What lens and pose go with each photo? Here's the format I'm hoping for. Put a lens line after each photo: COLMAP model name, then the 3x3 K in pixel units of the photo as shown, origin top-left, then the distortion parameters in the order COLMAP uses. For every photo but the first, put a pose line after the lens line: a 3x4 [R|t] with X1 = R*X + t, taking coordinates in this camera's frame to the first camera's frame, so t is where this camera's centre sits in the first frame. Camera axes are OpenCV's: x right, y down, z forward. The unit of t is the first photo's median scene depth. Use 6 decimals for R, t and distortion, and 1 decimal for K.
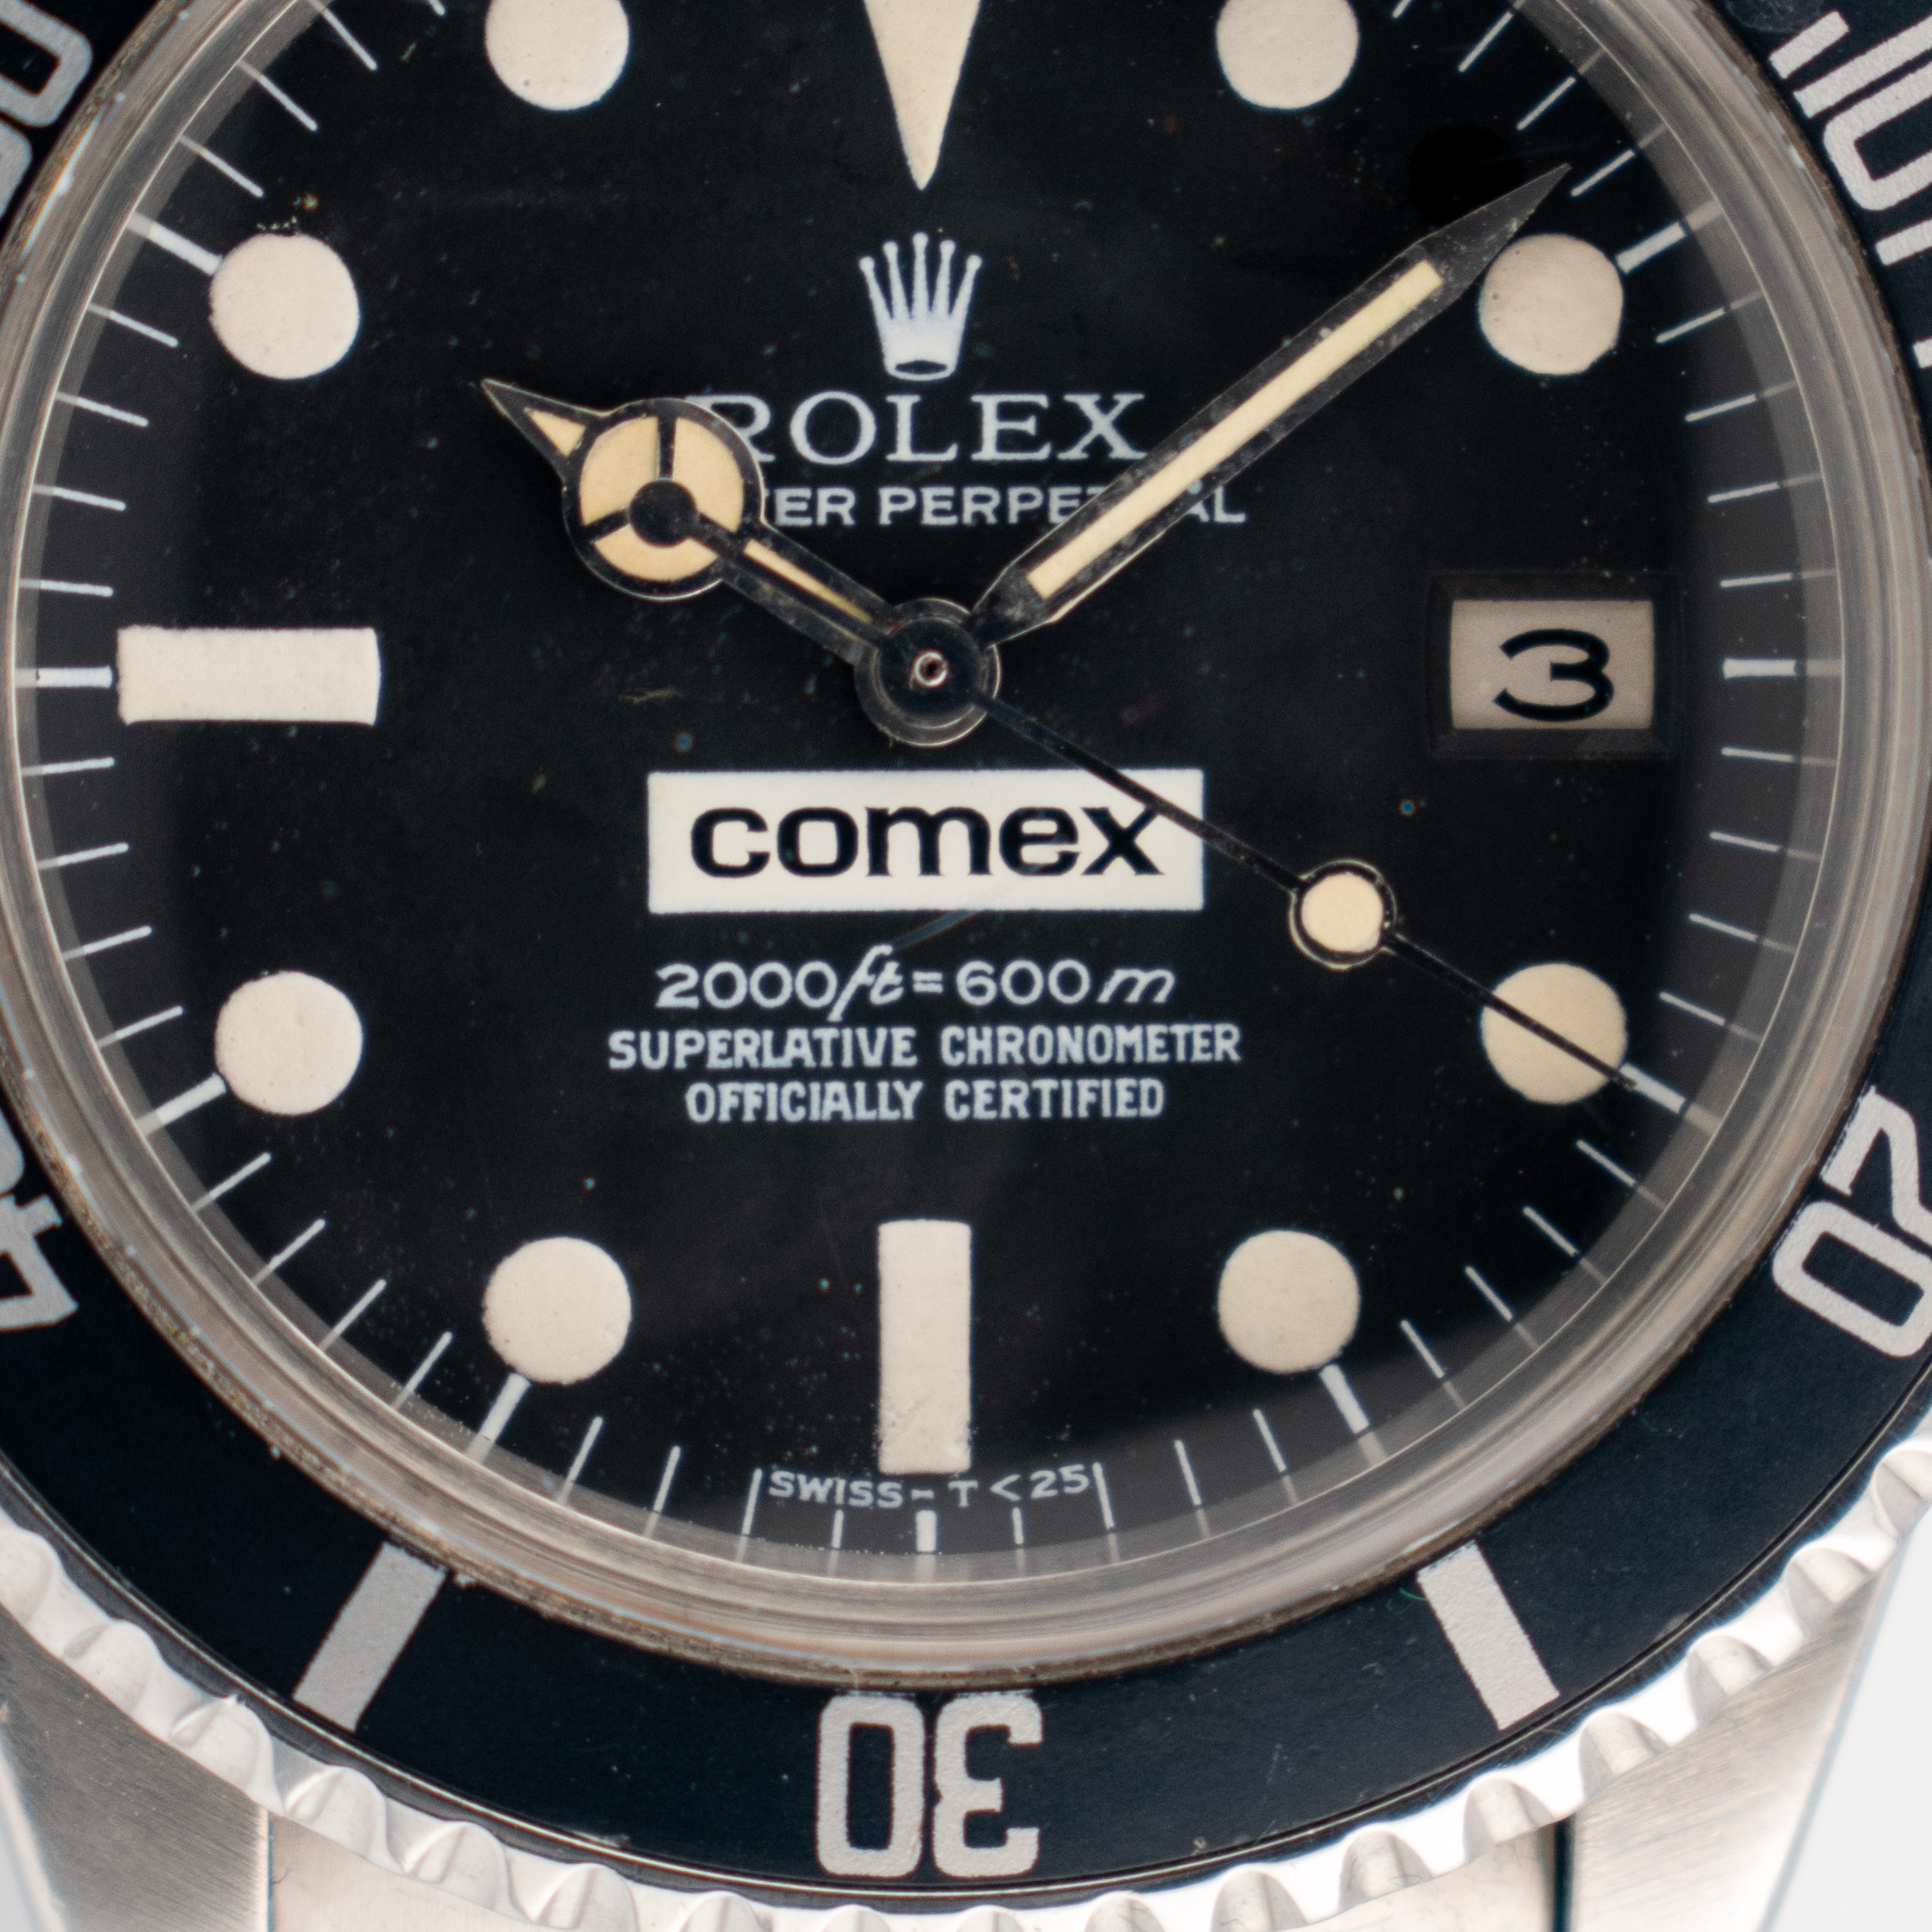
lens RADIAL K [[10382.1, 0, 966.0], [0, 10382.1, 966.0], [0, 0, 1]] dist [-0.154131, 15.193497]
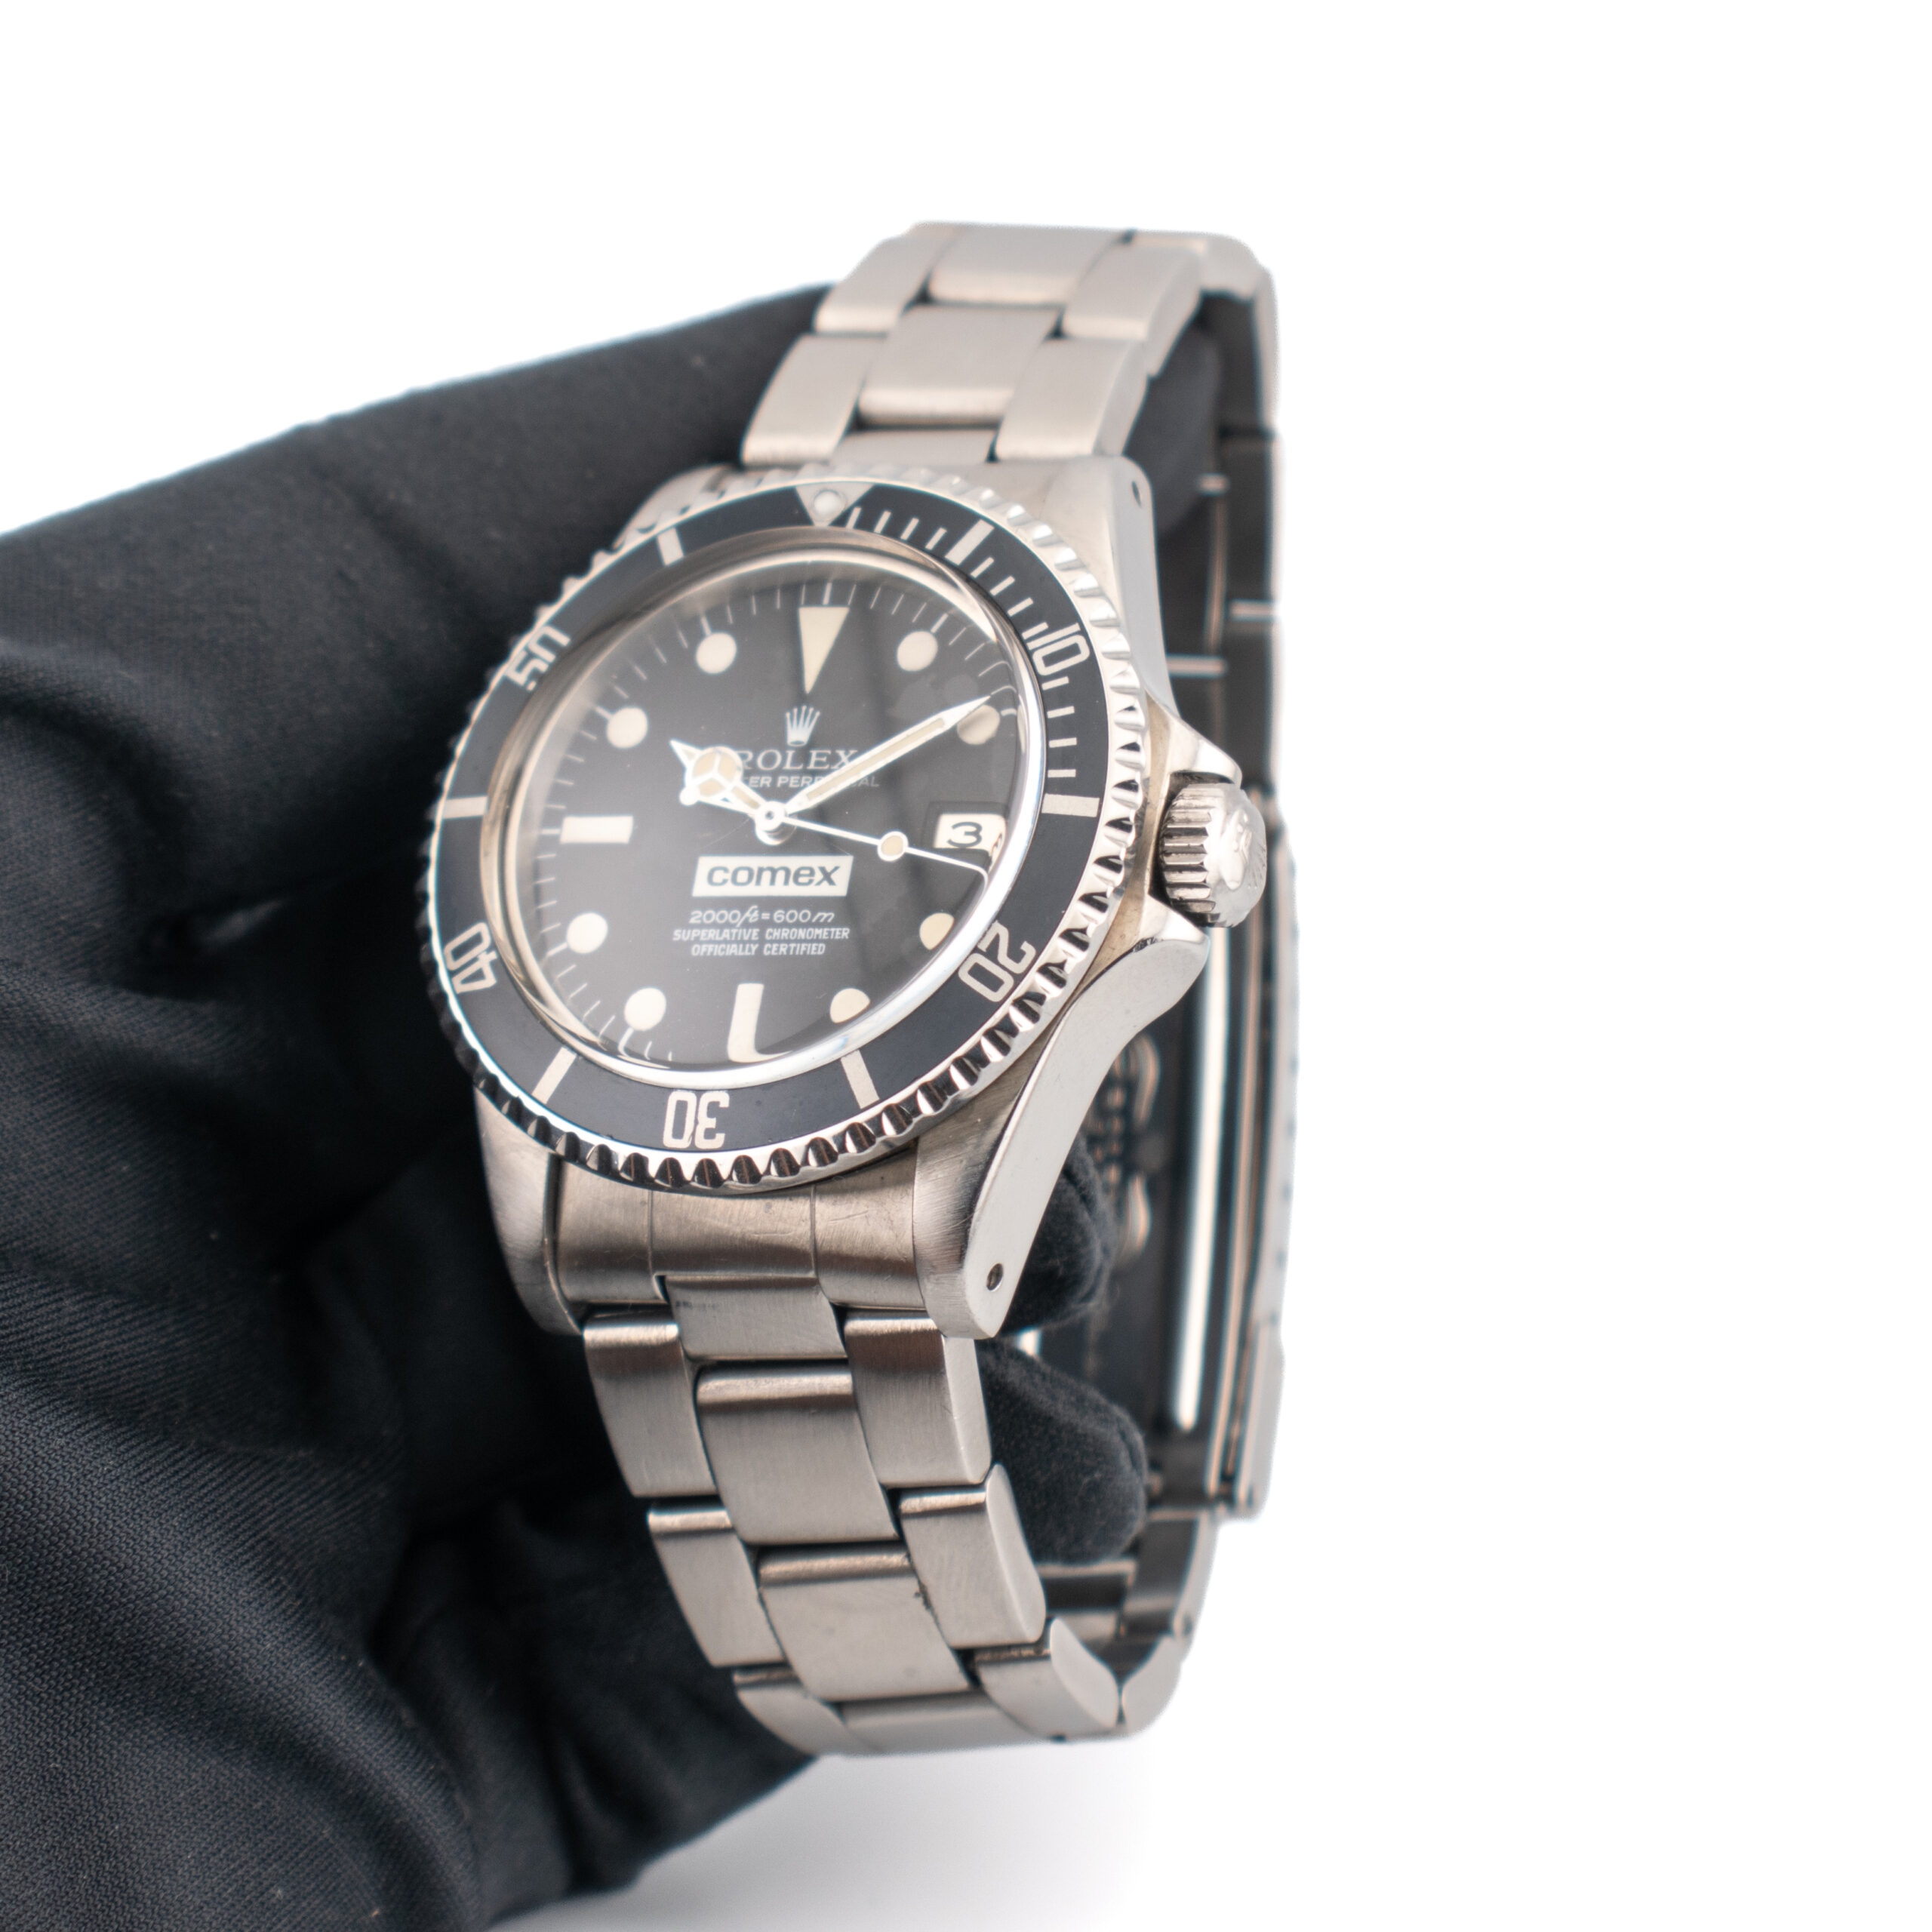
lens RADIAL K [[10382.1, 0, 966.0], [0, 10382.1, 966.0], [0, 0, 1]] dist [-0.154131, 15.193497]
pose [[0.872091, -0.028841, -0.488493, 1.629287], [-0.191411, 0.898618, -0.394775, 1.279649], [0.450354, 0.437783, 0.778156, -1.479403]]
